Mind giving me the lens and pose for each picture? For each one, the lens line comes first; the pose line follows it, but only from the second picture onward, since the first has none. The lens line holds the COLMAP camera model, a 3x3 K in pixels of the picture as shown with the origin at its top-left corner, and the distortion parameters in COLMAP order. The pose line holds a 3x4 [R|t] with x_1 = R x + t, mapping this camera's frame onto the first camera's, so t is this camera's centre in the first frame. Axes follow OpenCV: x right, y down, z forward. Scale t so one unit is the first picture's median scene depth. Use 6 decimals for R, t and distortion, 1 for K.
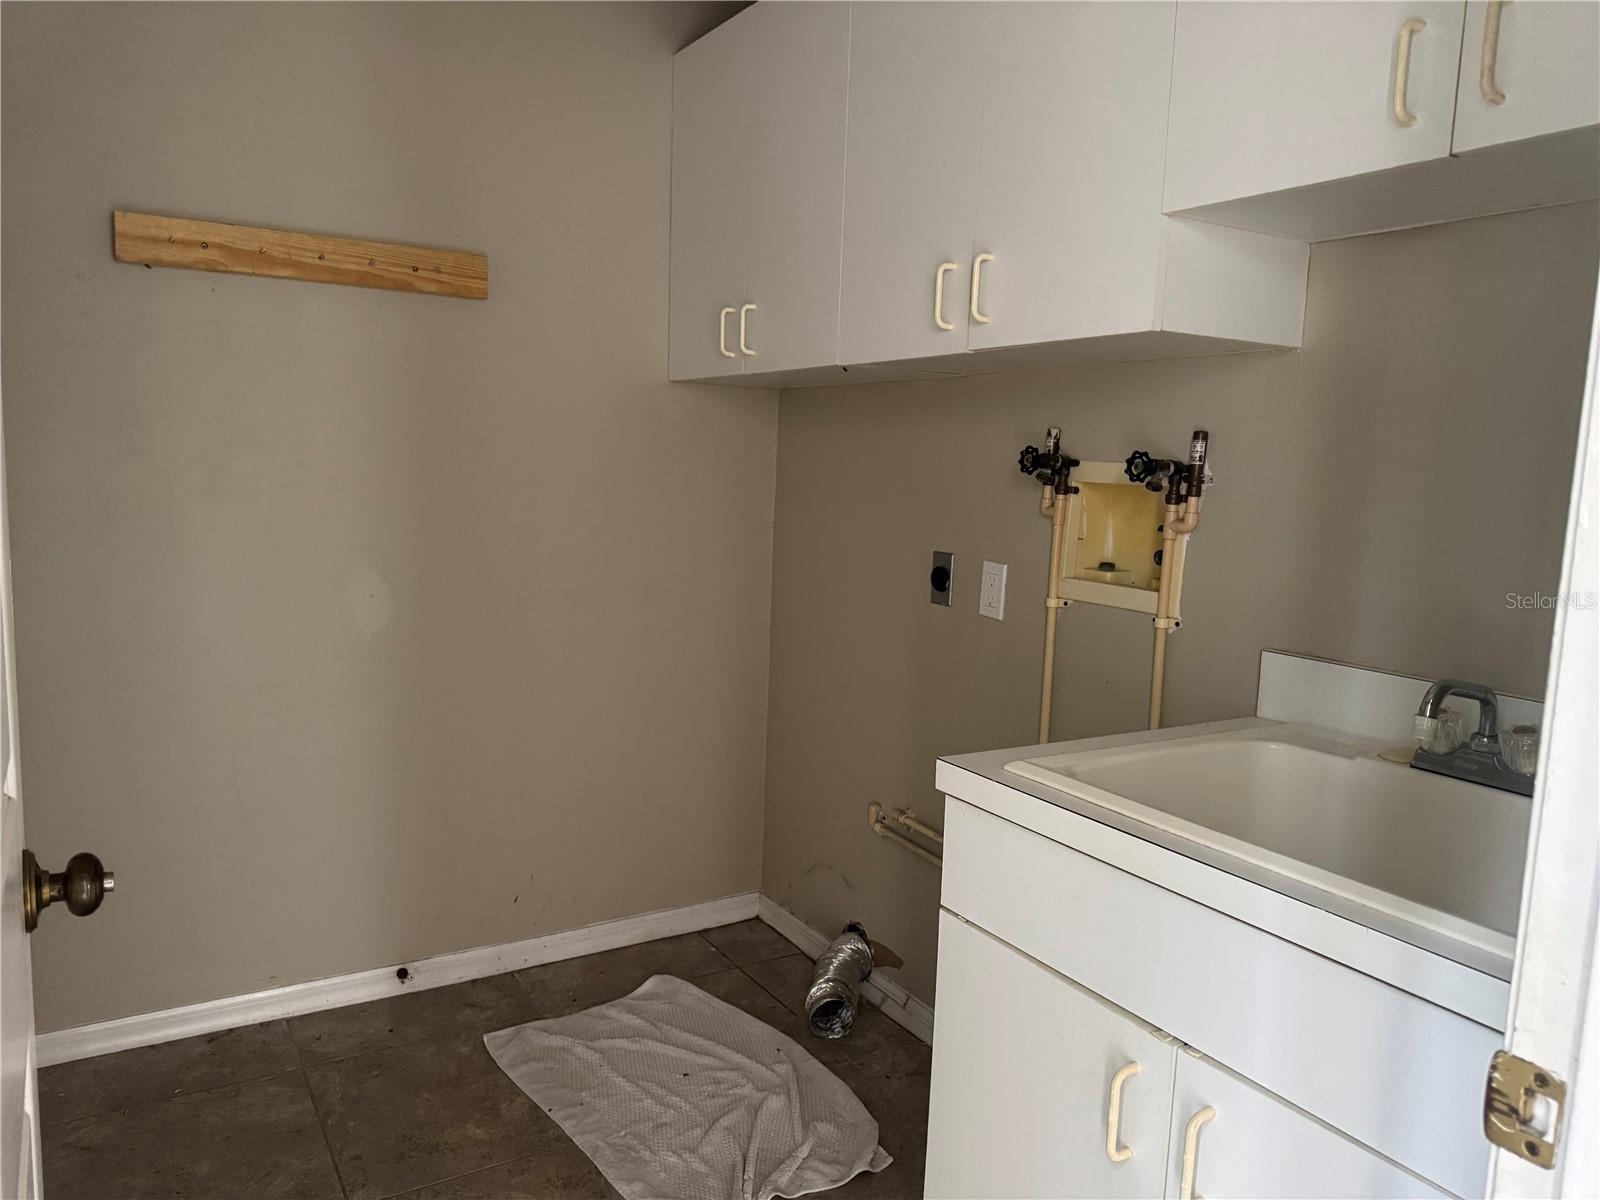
lens RADIAL K [[1129.4, 0, 802.9], [0, 1129.4, 601.9], [0, 0, 1]] dist [0.094530, -0.124650]
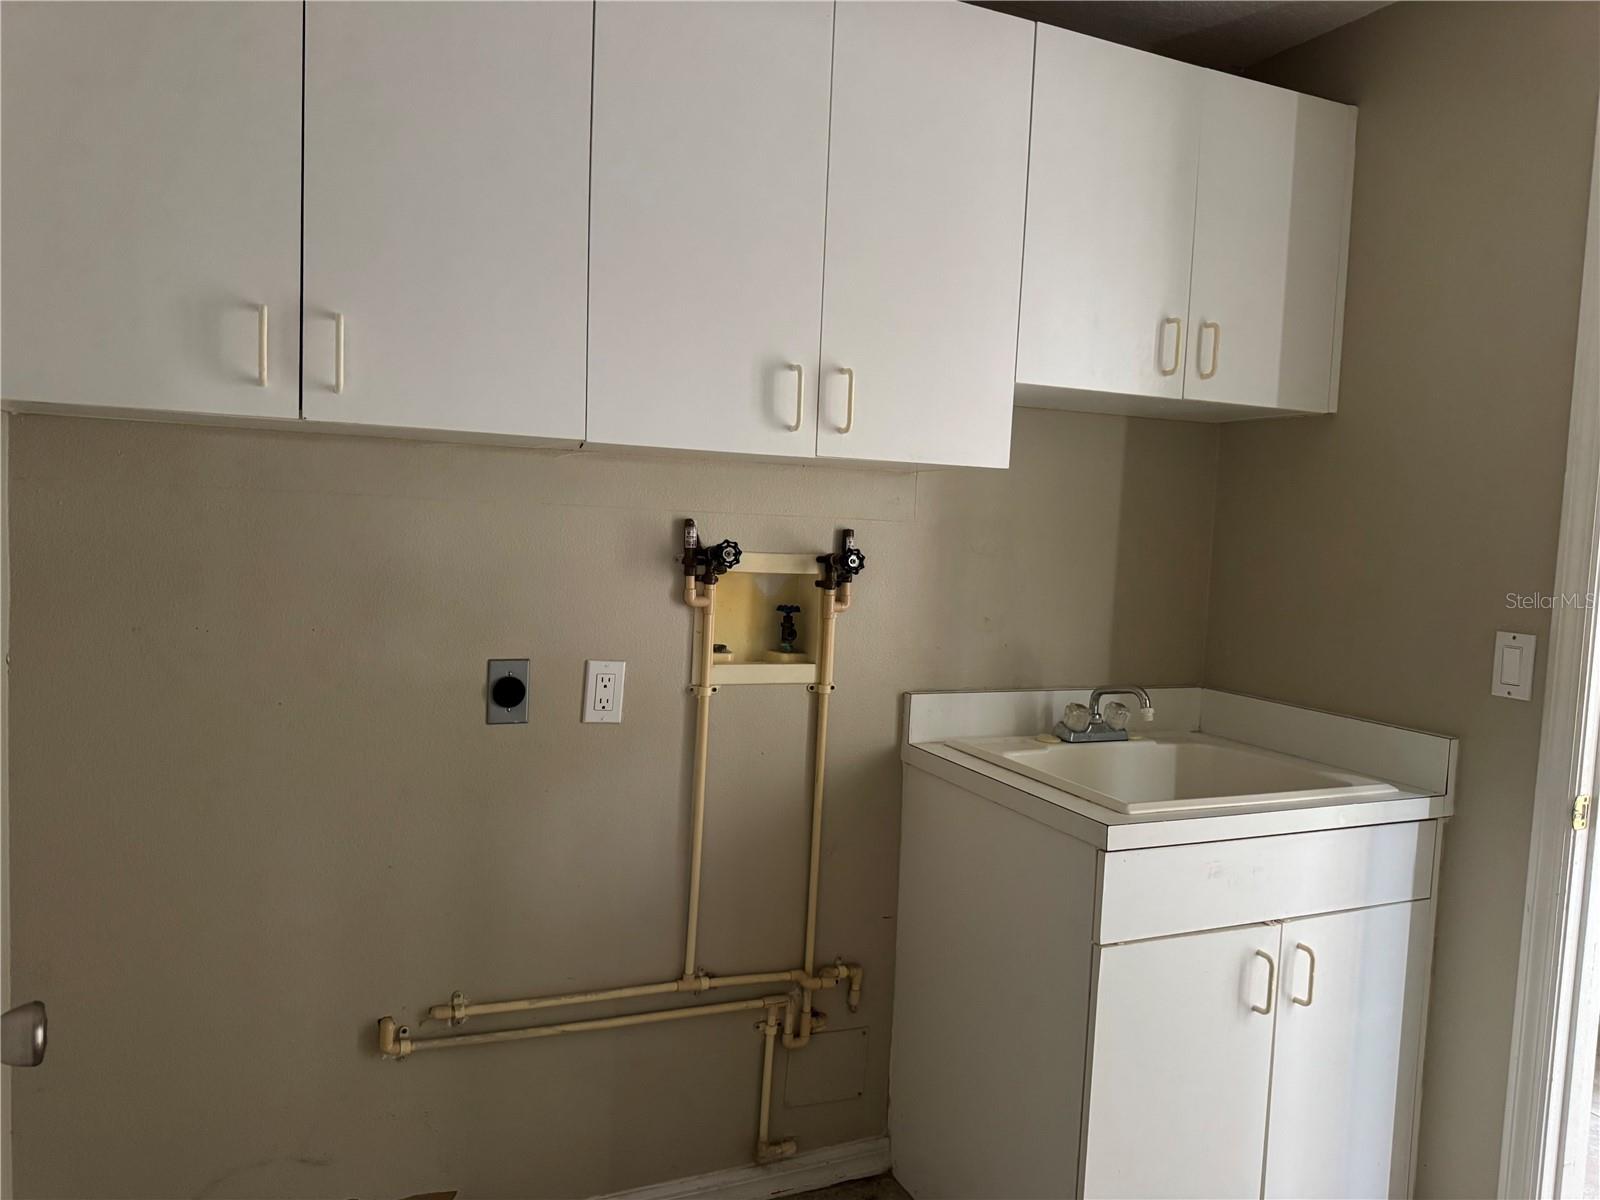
lens RADIAL K [[1129.4, 0, 802.9], [0, 1129.4, 601.9], [0, 0, 1]] dist [0.094530, -0.124650]
pose [[0.113777, -0.105148, 0.987926, -0.704084], [0.082620, 0.991941, 0.096060, -0.156829], [-0.990065, 0.070693, 0.121547, 0.742217]]
